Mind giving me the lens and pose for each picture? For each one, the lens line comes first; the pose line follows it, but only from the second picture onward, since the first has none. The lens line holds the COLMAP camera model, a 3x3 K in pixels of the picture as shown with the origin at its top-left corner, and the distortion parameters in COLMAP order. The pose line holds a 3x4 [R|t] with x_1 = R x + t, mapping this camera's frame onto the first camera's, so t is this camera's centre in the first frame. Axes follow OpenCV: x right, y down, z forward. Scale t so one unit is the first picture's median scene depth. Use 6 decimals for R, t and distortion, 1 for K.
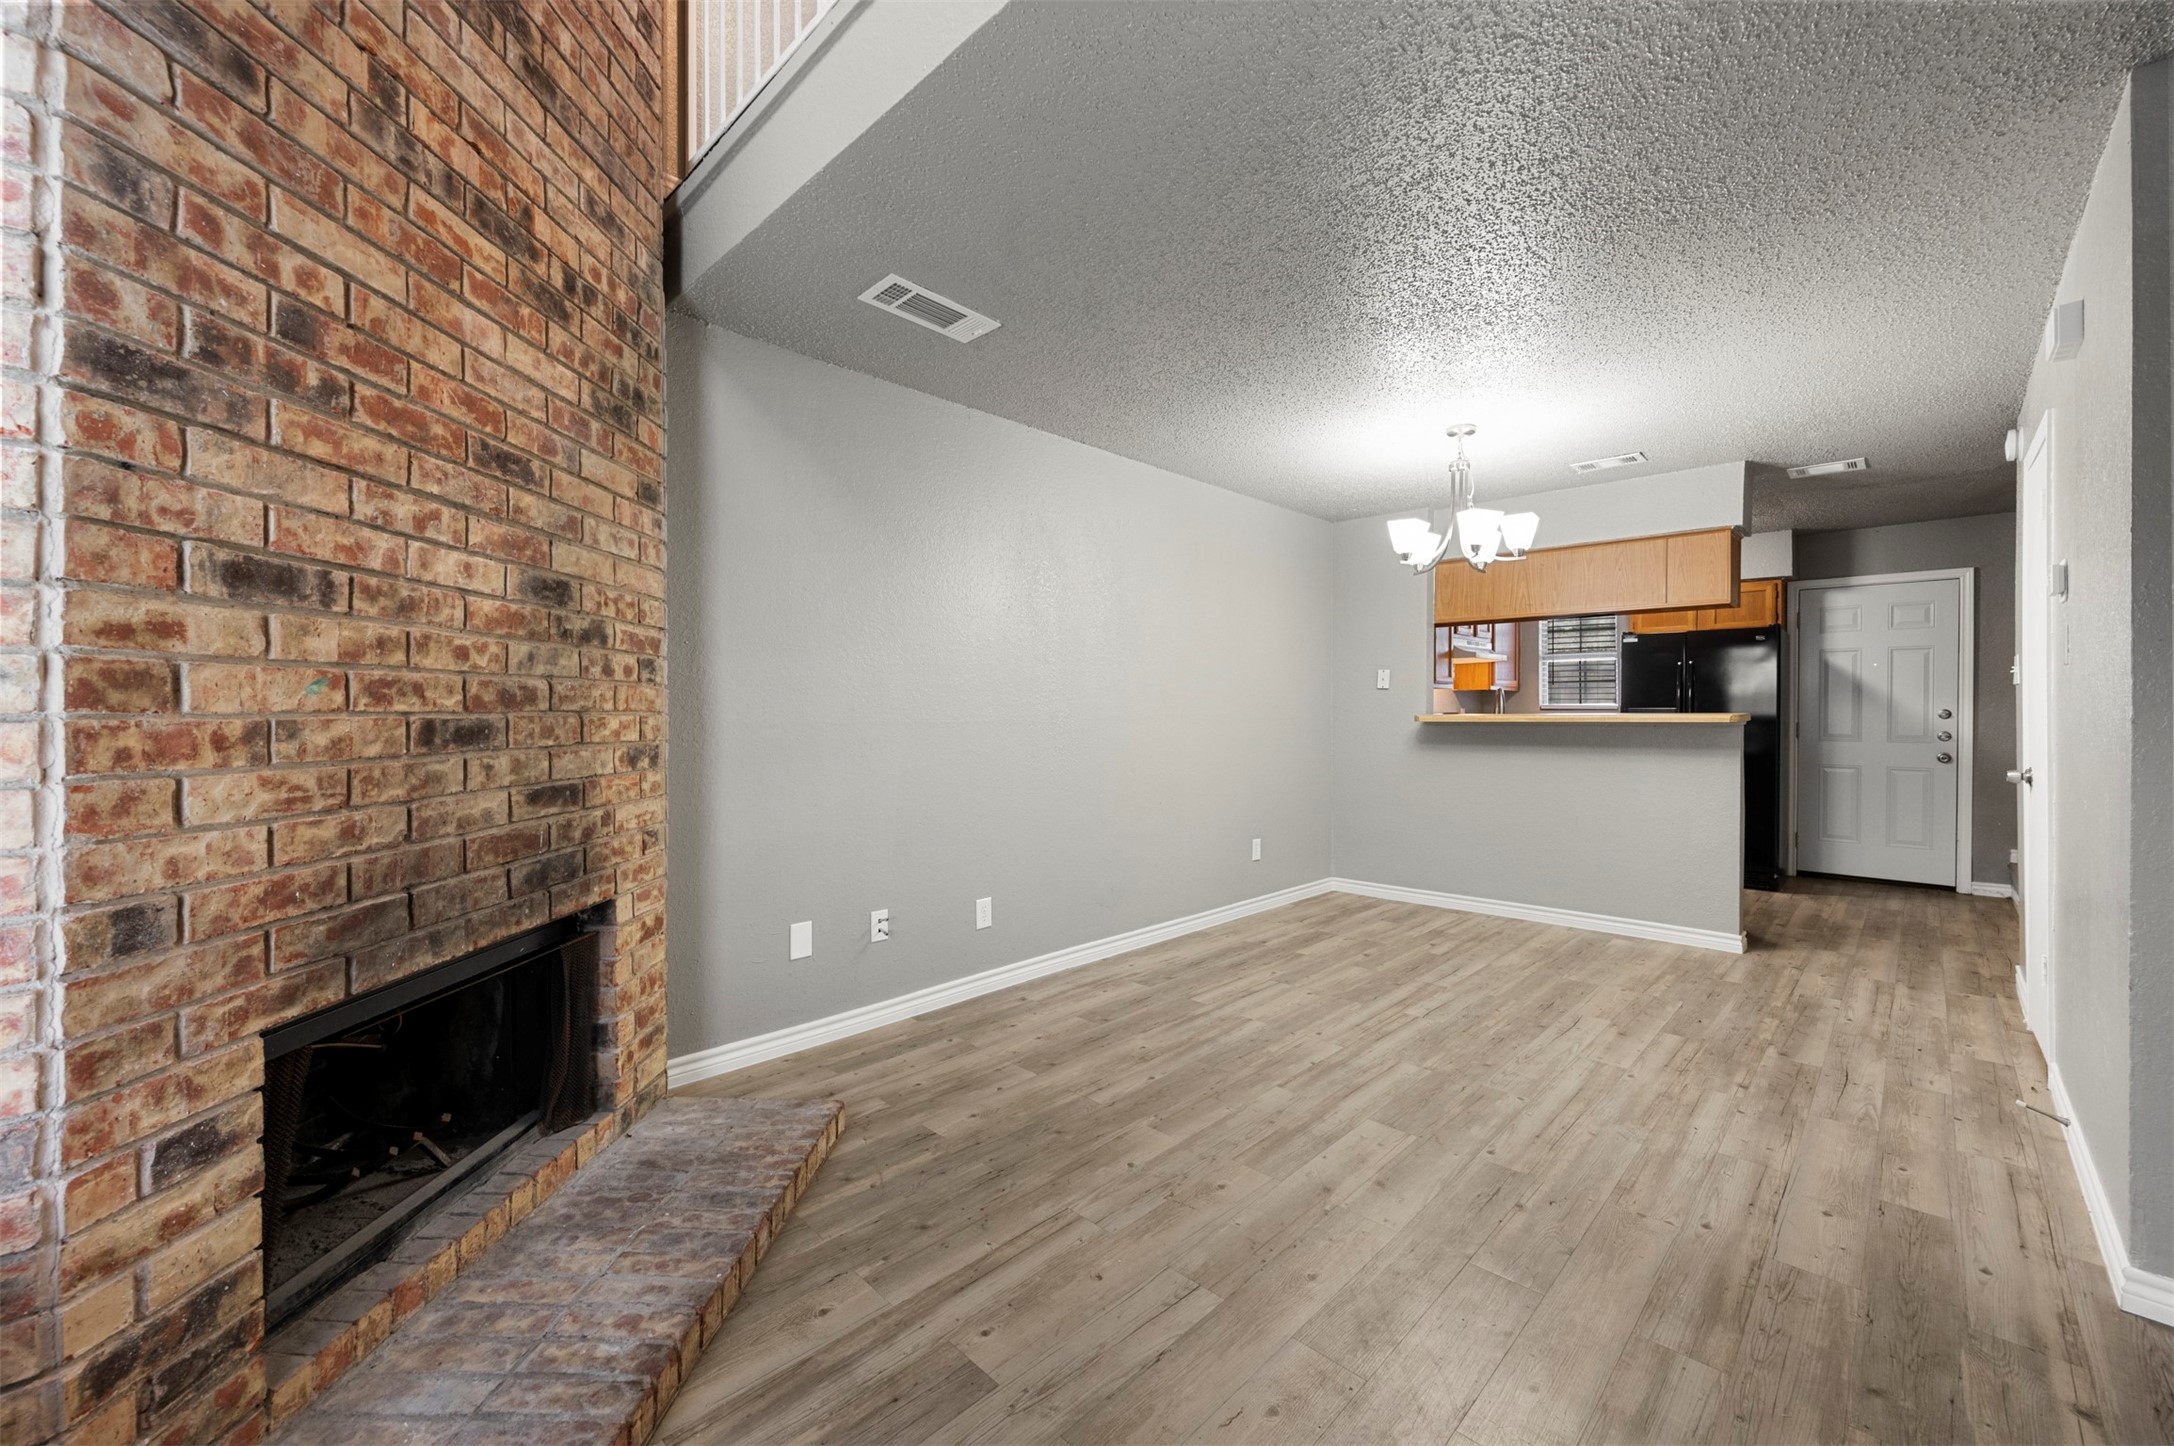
lens RADIAL K [[856.5, 0, 1099.0], [0, 856.5, 715.8], [0, 0, 1]] dist [-0.000964, -0.000042]
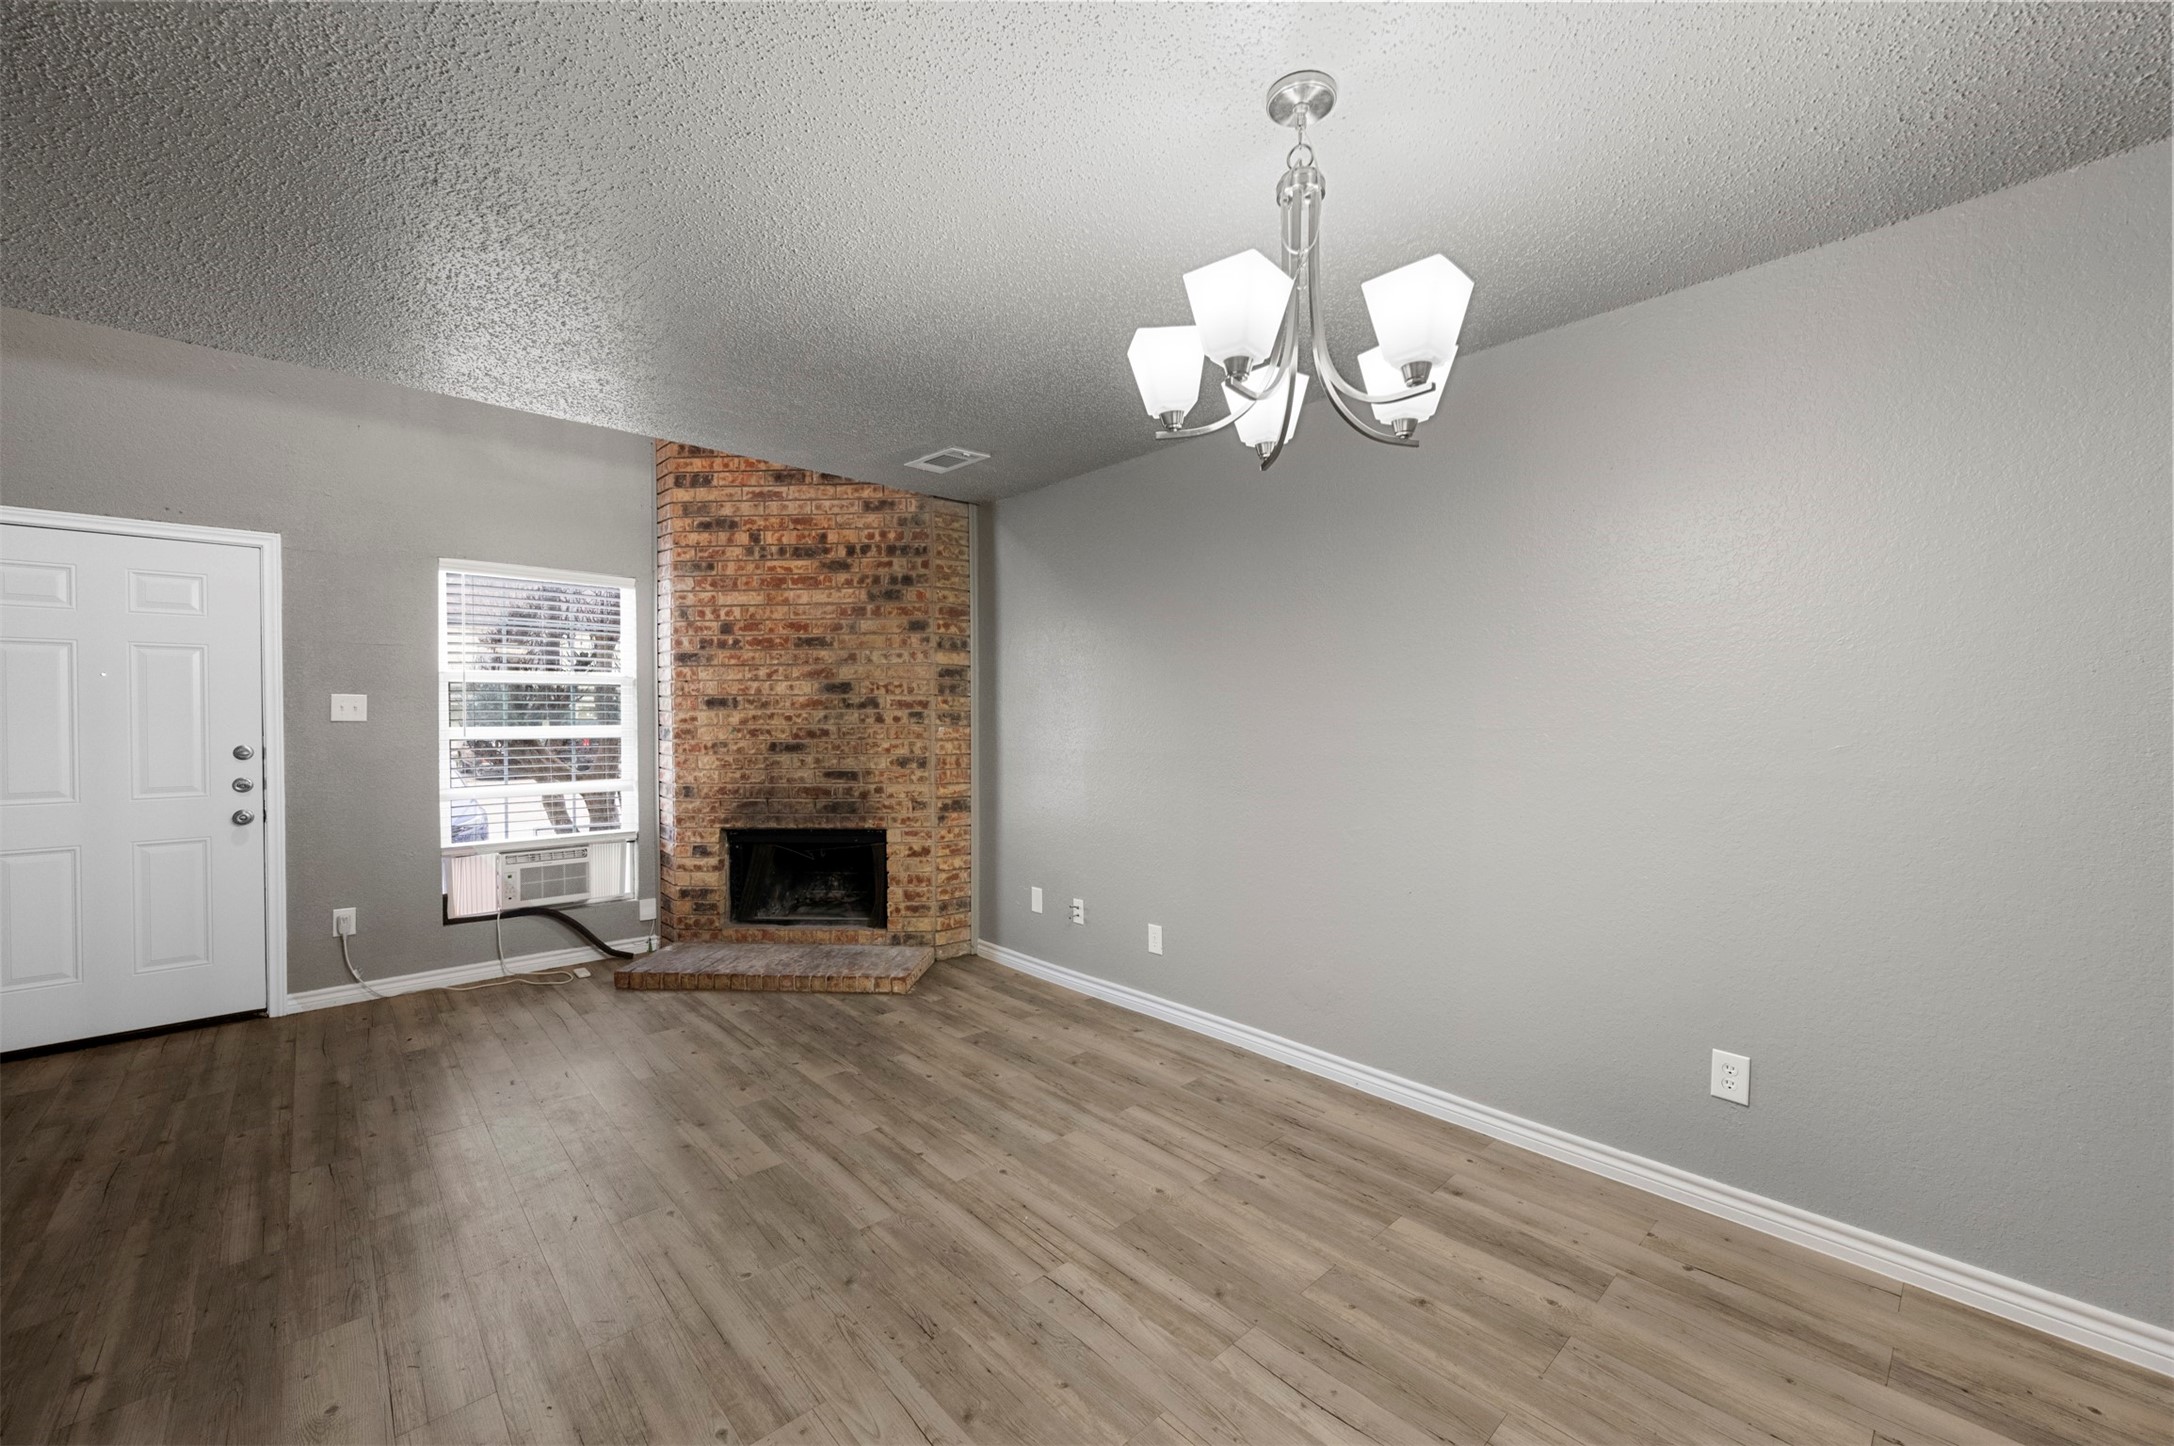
lens RADIAL K [[856.5, 0, 1089.1], [0, 856.5, 722.2], [0, 0, 1]] dist [-0.000964, -0.000042]
pose [[-0.059445, 0.009002, -0.998191, 1.808378], [-0.001423, 0.999958, 0.009102, -0.080165], [0.998231, 0.001962, -0.059430, 1.978508]]
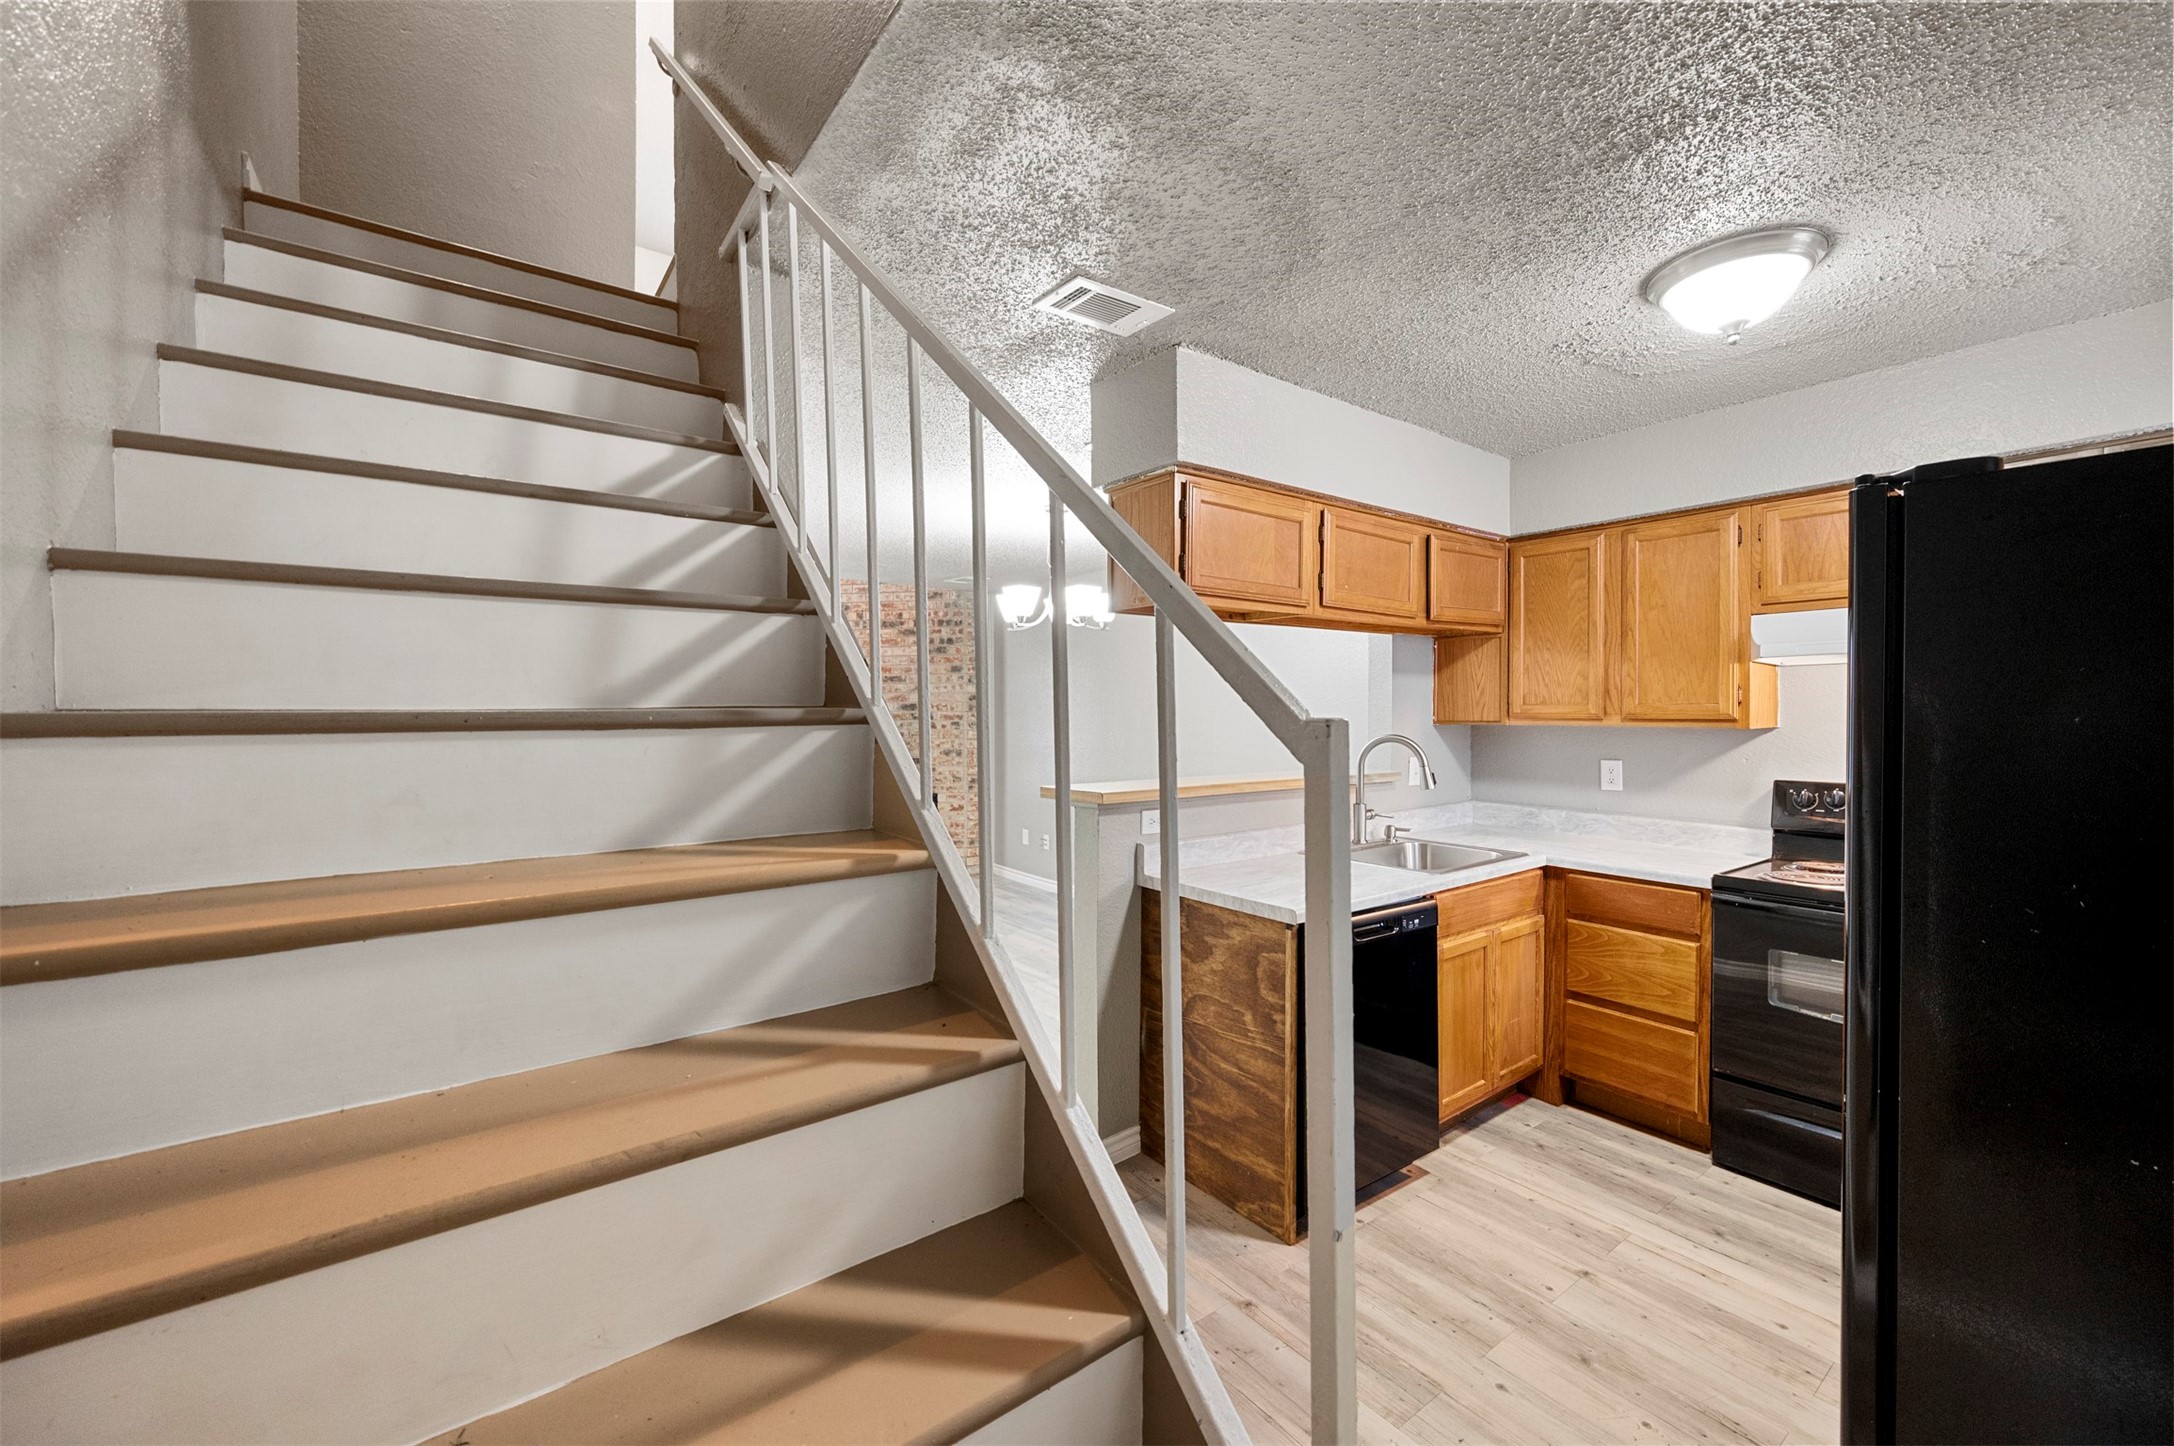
lens RADIAL K [[856.5, 0, 1089.5], [0, 856.5, 716.2], [0, 0, 1]] dist [-0.000964, -0.000042]
pose [[-0.162355, 0.007516, -0.986704, 3.280560], [-0.002462, 0.999965, 0.008022, -0.149167], [0.986729, 0.003732, -0.162331, 2.626290]]
